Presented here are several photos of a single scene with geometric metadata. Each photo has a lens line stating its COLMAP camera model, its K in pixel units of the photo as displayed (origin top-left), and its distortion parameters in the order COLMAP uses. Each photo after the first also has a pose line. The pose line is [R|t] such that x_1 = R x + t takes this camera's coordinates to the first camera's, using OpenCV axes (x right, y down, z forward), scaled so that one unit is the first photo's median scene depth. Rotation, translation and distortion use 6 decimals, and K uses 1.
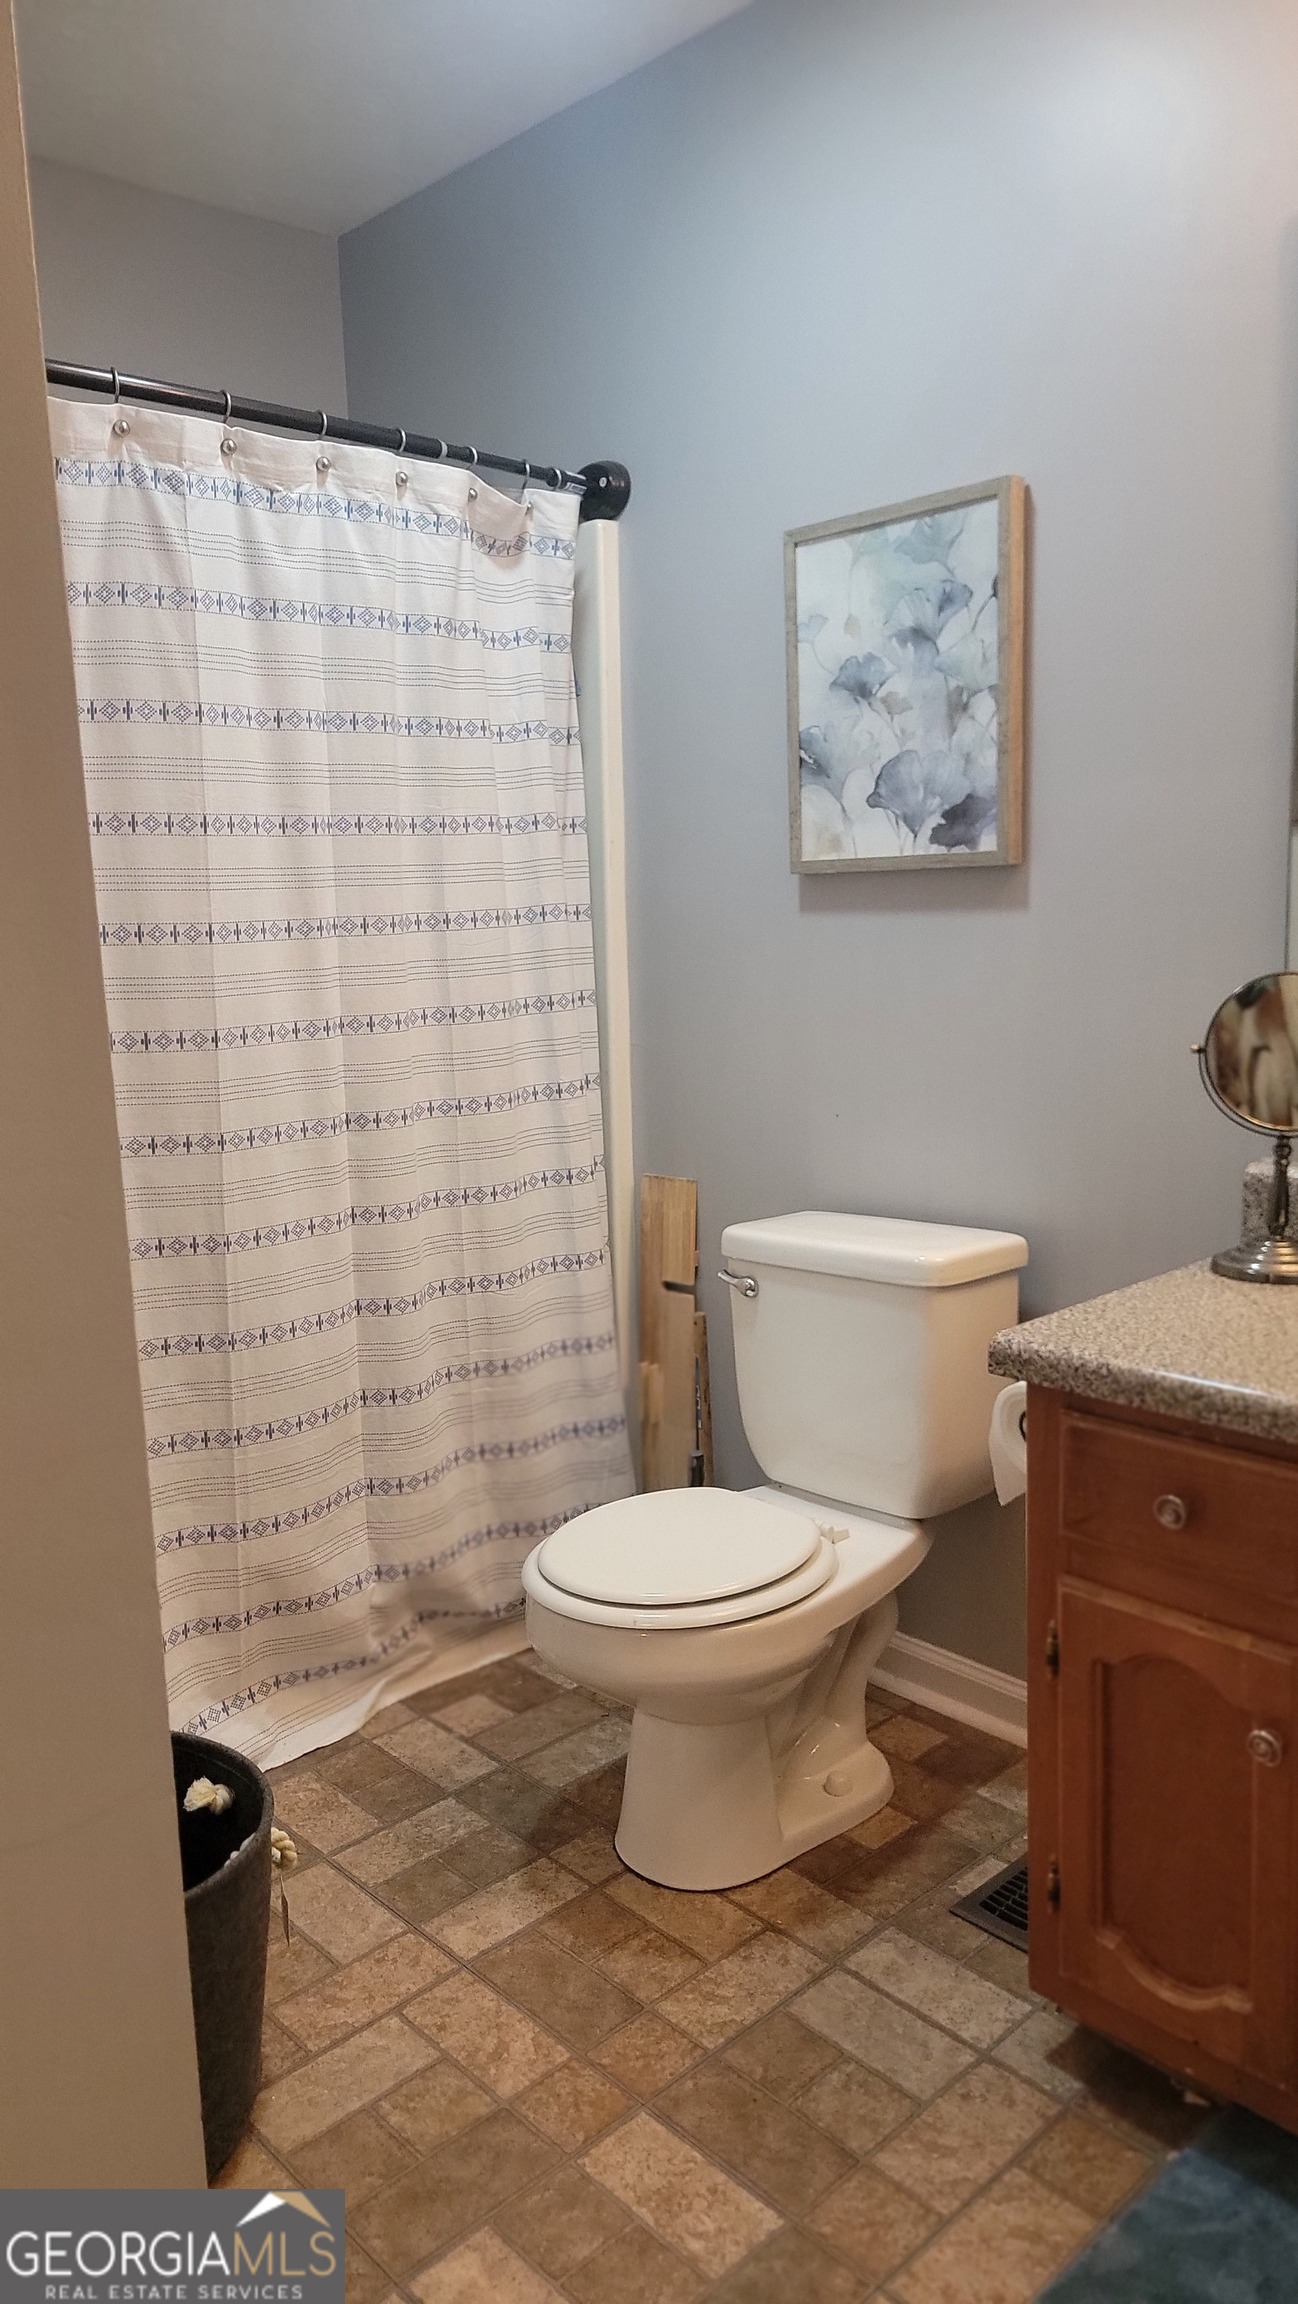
lens RADIAL K [[1599.4, 0, 644.2], [0, 1599.4, 1133.6], [0, 0, 1]] dist [0.018479, -0.018429]
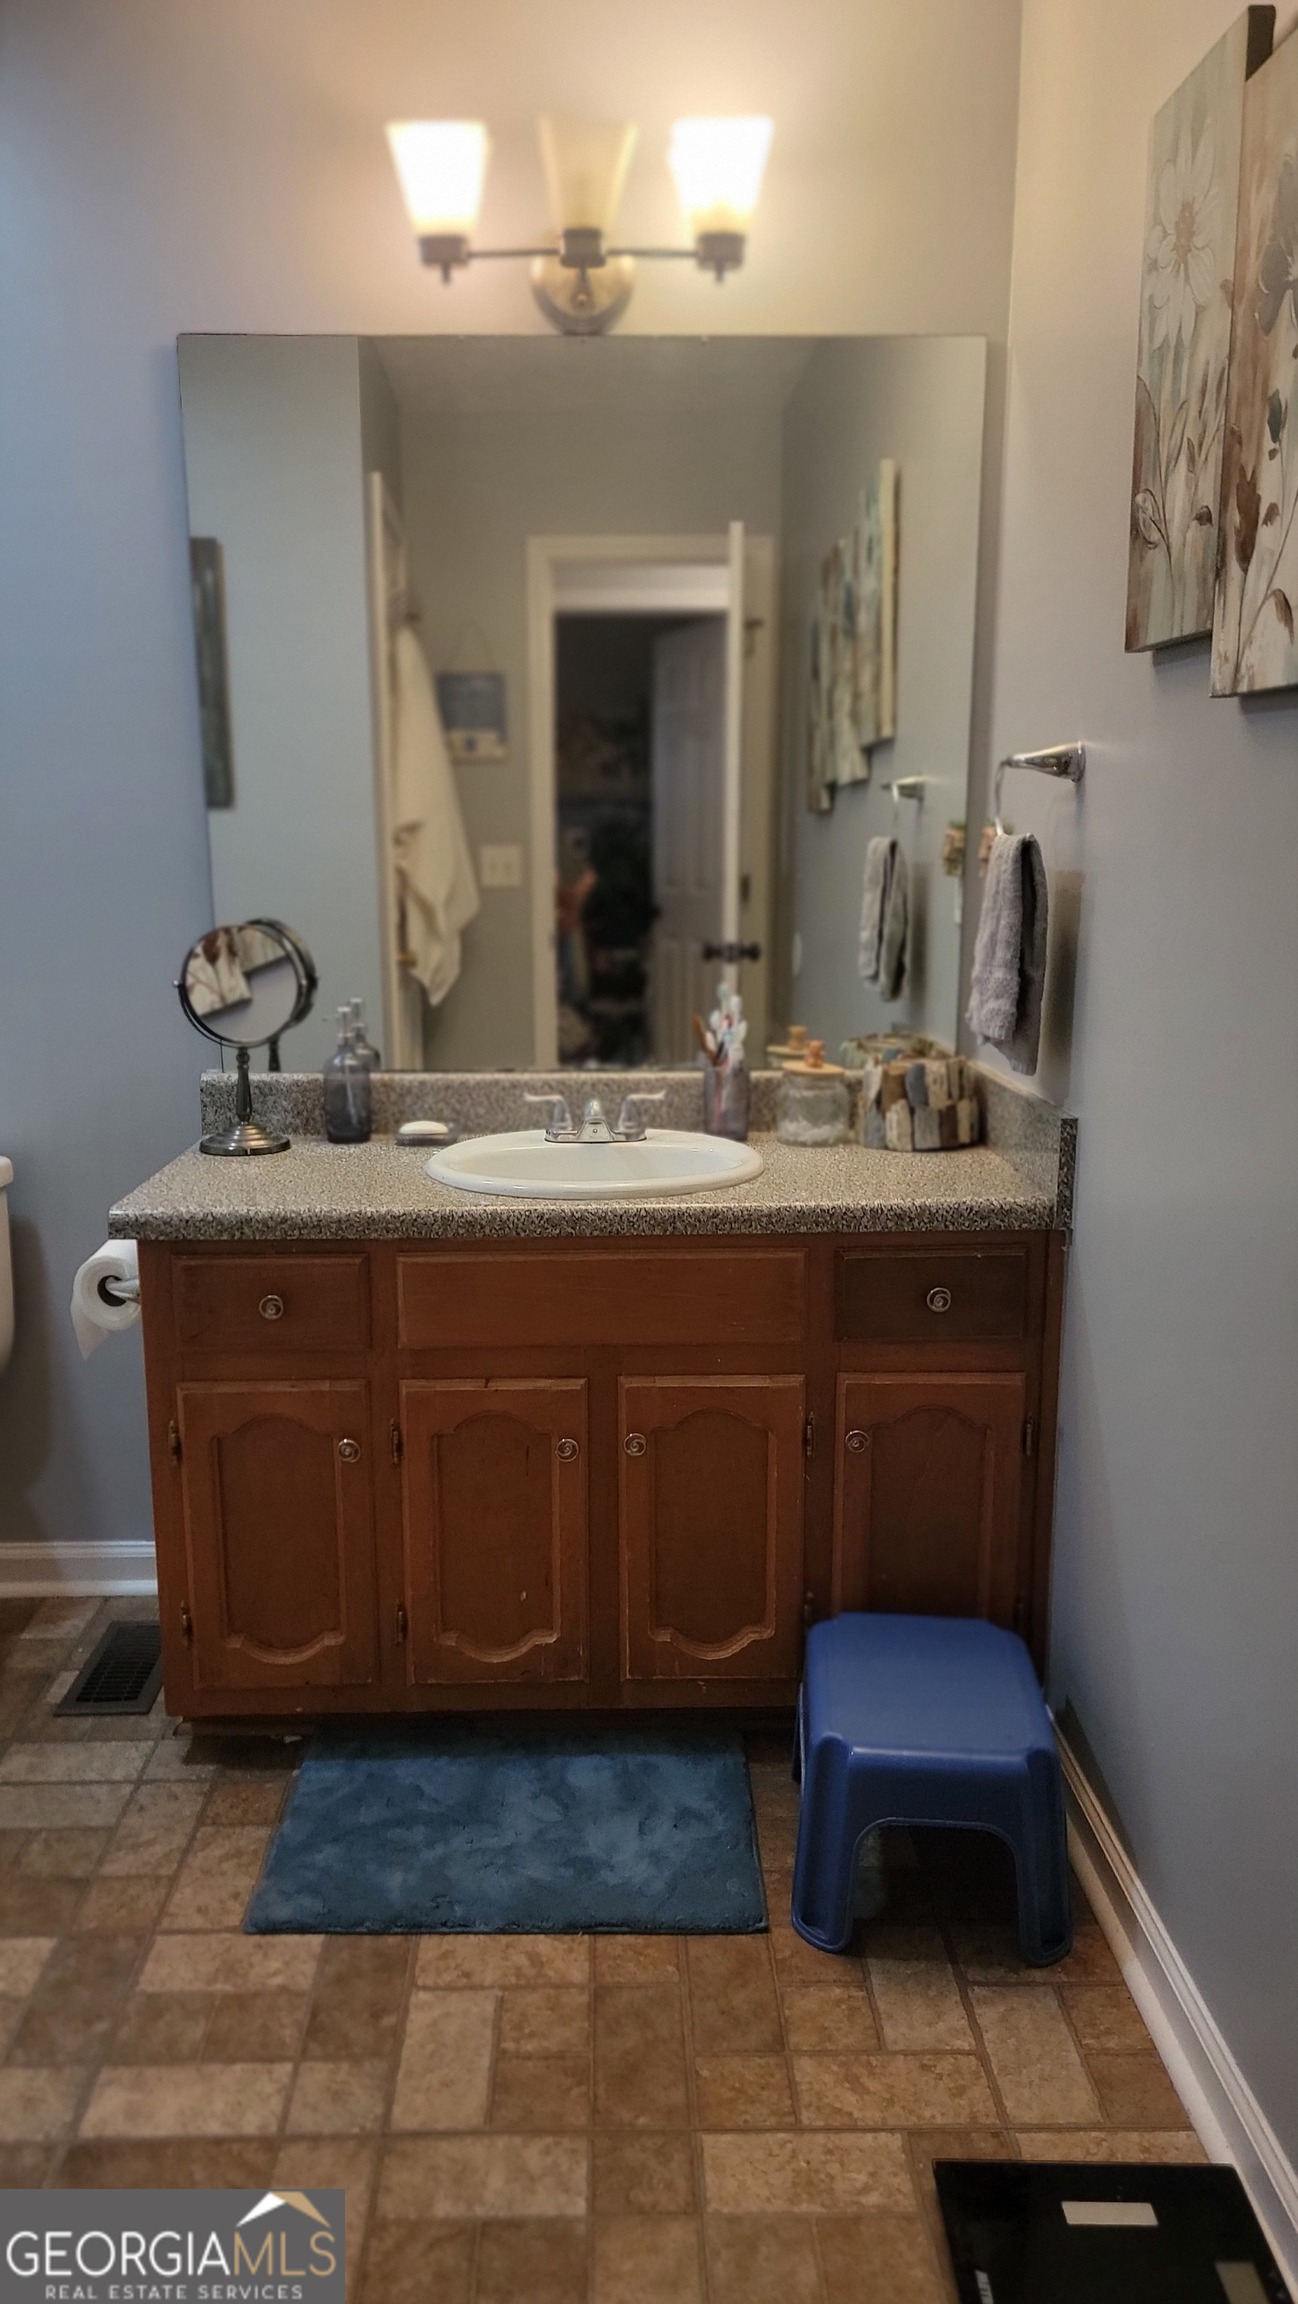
lens RADIAL K [[1599.4, 0, 645.0], [0, 1599.4, 1159.3], [0, 0, 1]] dist [0.018479, -0.018429]
pose [[0.661145, -0.119760, 0.740638, -0.443181], [0.093979, 0.992622, 0.076614, 0.028538], [-0.744349, 0.018951, 0.667522, -0.168029]]
